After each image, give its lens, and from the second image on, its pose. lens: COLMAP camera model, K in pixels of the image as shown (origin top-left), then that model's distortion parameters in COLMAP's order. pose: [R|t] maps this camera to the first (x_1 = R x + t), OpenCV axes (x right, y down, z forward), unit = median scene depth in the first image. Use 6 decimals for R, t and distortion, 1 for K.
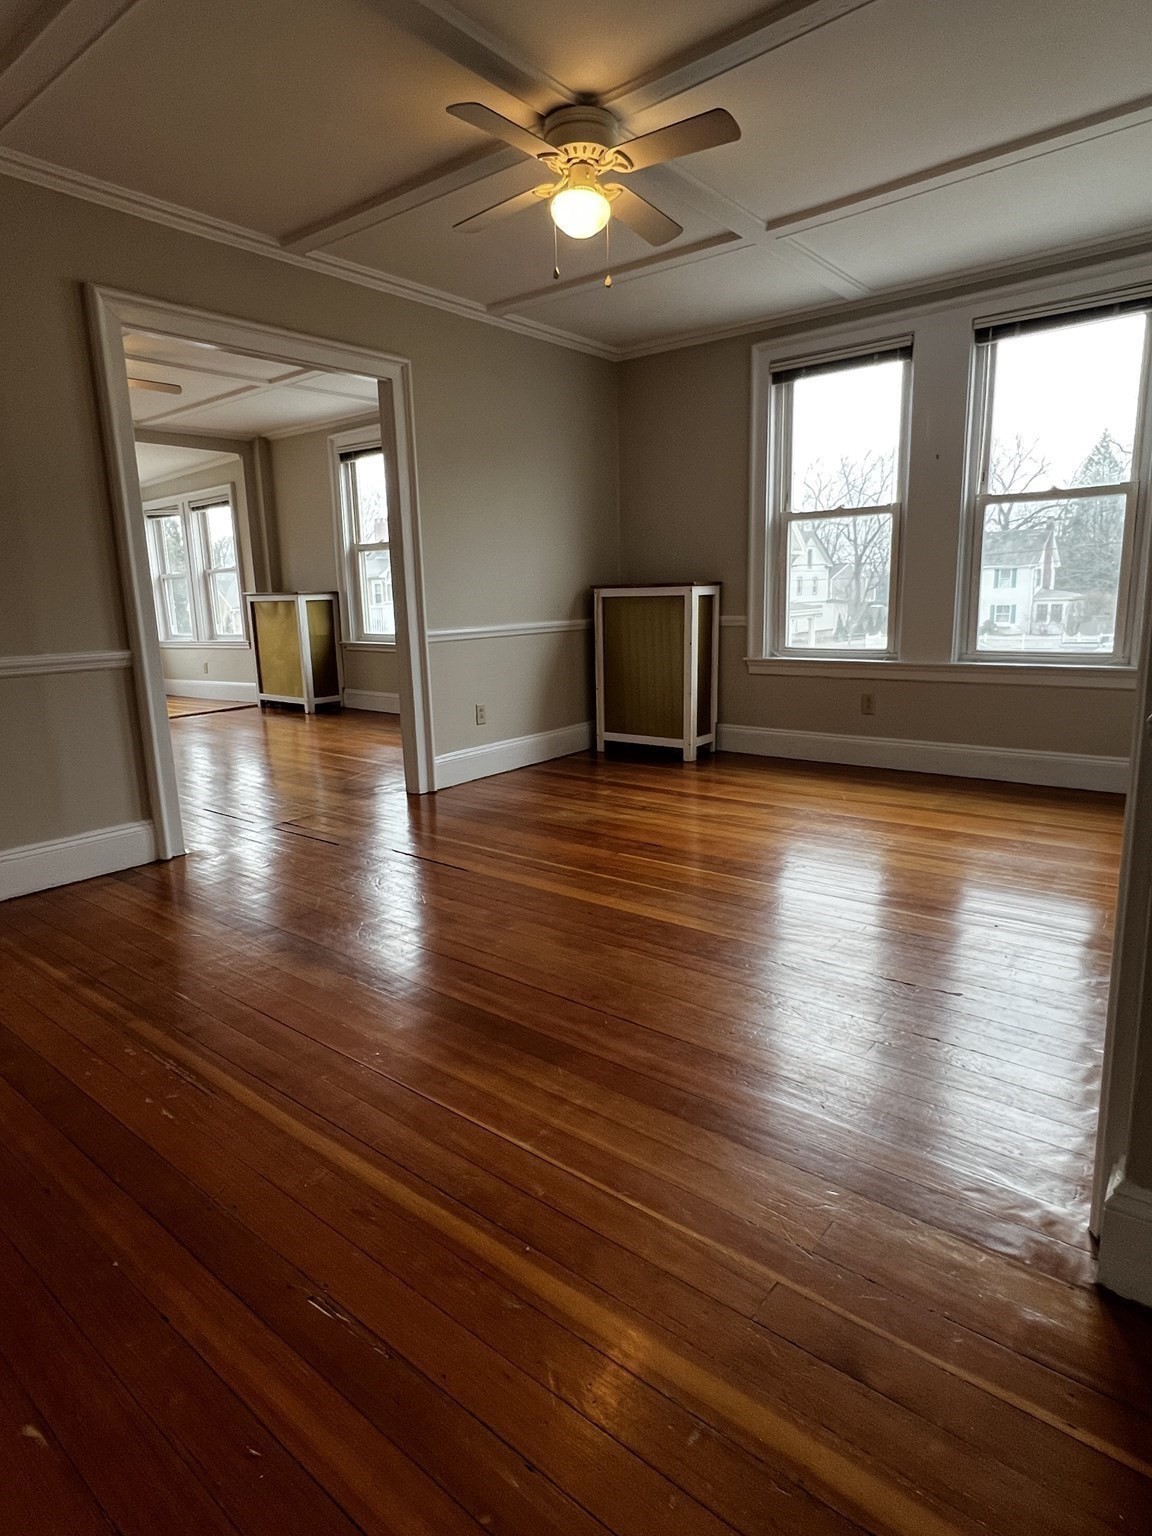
lens RADIAL K [[866.2, 0, 581.4], [0, 866.2, 769.8], [0, 0, 1]] dist [0.002582, -0.003622]
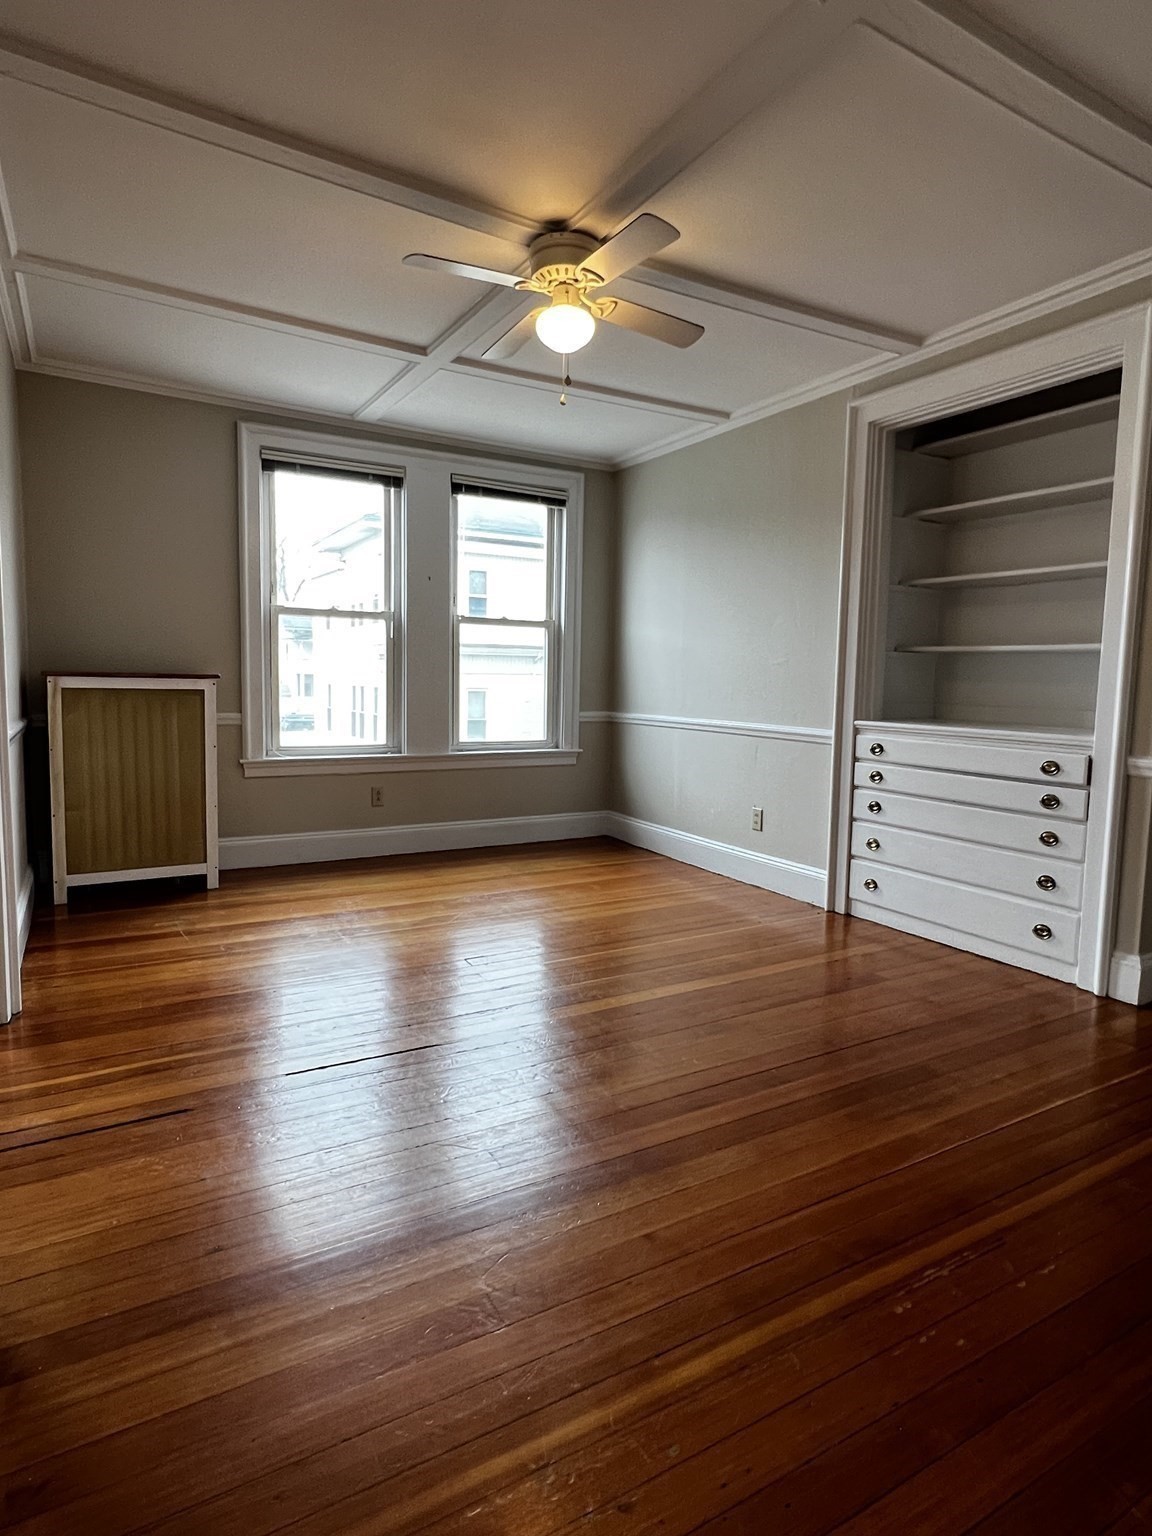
lens RADIAL K [[866.2, 0, 576.8], [0, 866.2, 757.9], [0, 0, 1]] dist [0.002582, -0.003622]
pose [[0.354409, -0.052634, 0.933608, -0.550721], [0.159551, 0.987177, -0.004914, -0.078000], [-0.921378, 0.150699, 0.358263, 0.394901]]
